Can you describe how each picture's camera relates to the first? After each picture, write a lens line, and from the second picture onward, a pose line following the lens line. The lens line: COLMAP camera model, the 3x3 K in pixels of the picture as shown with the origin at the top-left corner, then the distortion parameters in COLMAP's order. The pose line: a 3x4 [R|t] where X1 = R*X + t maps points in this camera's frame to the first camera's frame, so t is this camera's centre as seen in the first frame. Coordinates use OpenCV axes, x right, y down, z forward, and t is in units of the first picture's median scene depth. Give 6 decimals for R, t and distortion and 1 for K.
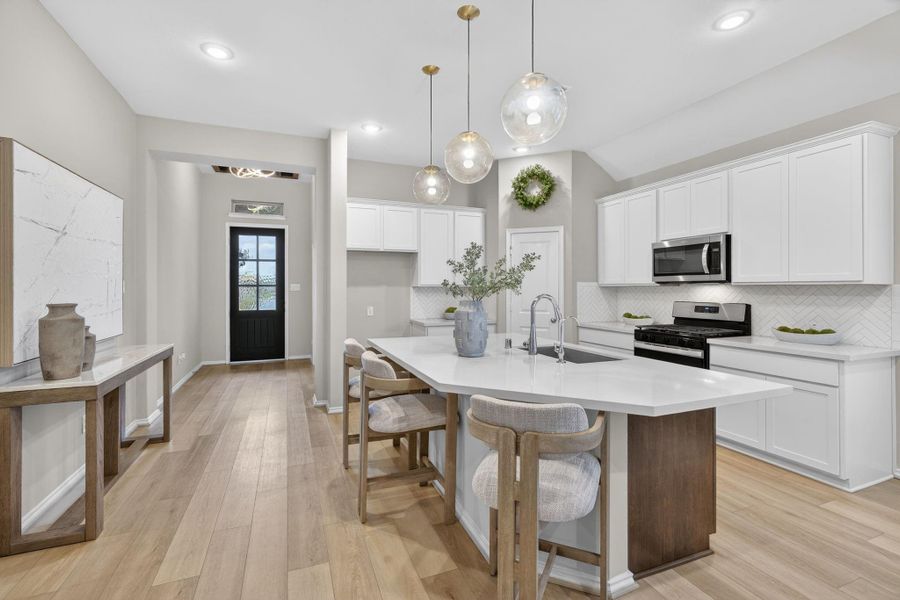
lens RADIAL K [[413.7, 0, 450.0], [0, 413.7, 282.4], [0, 0, 1]] dist [0.000970, 0.000797]
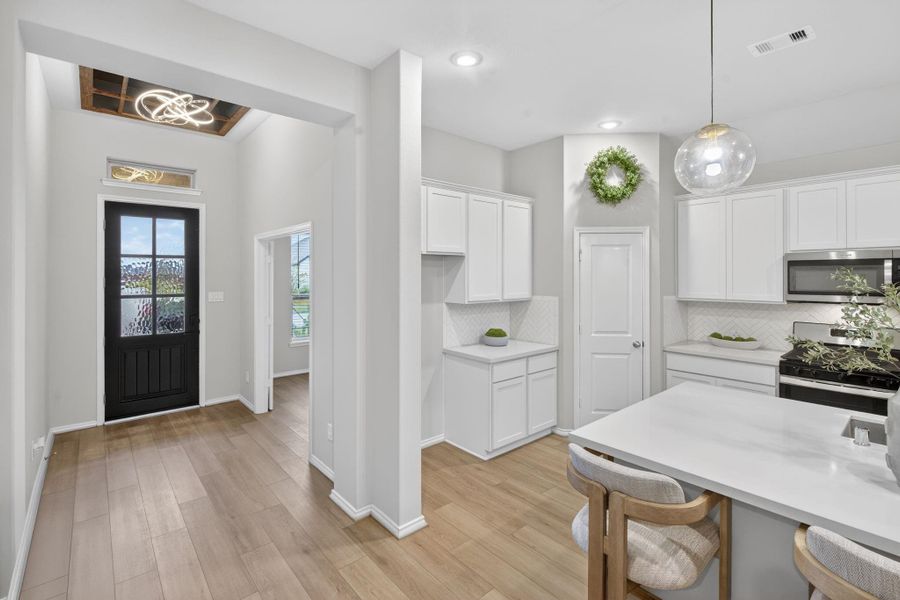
lens RADIAL K [[416.0, 0, 446.9], [0, 416.0, 272.8], [0, 0, 1]] dist [0.001018, 0.000341]
pose [[0.947170, 0.002366, 0.320724, -0.342506], [-0.004409, 0.999974, 0.005644, -0.047895], [-0.320702, -0.006760, 0.947156, 0.348574]]
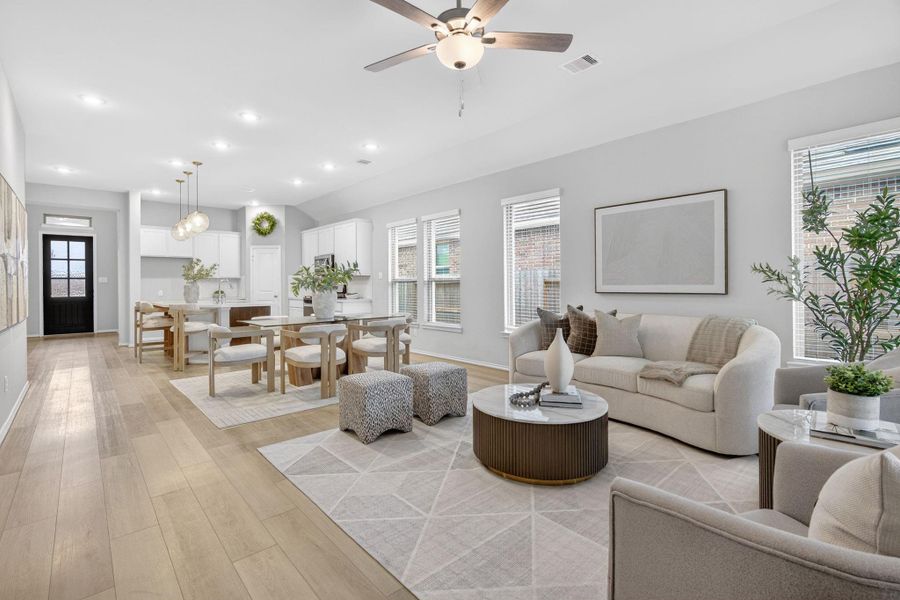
lens RADIAL K [[413.7, 0, 450.0], [0, 413.7, 282.4], [0, 0, 1]] dist [0.000970, 0.000797]
pose [[0.940454, -0.003330, 0.339905, 0.344765], [0.000912, 0.999973, 0.007274, 0.016784], [-0.339920, -0.006531, 0.940432, -0.973671]]
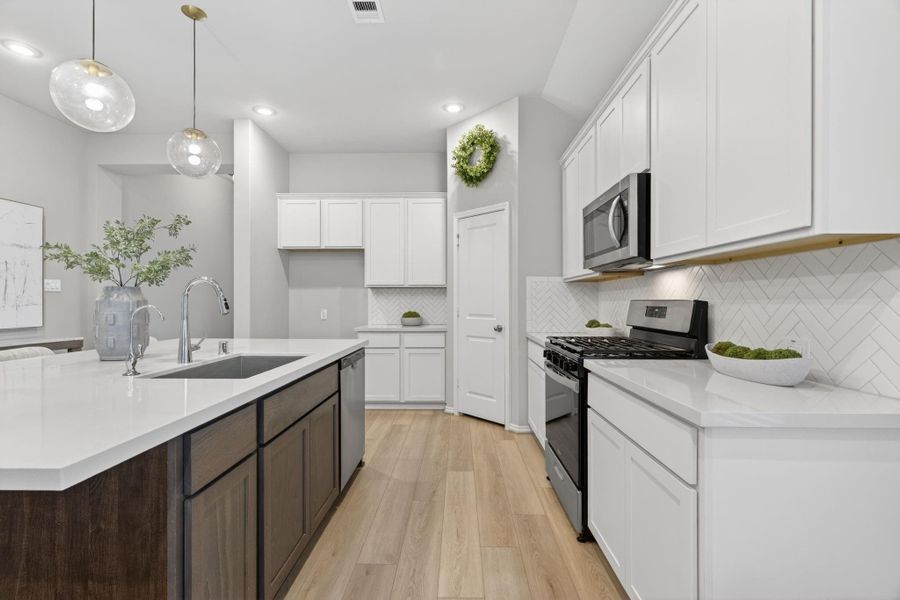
lens RADIAL K [[410.0, 0, 449.7], [0, 410.0, 295.6], [0, 0, 1]] dist [-0.001487, 0.000100]
pose [[0.920802, -0.005499, -0.389992, 0.444938], [0.004820, 0.999985, -0.002718, 0.032629], [0.390001, 0.000623, 0.920814, 0.272341]]
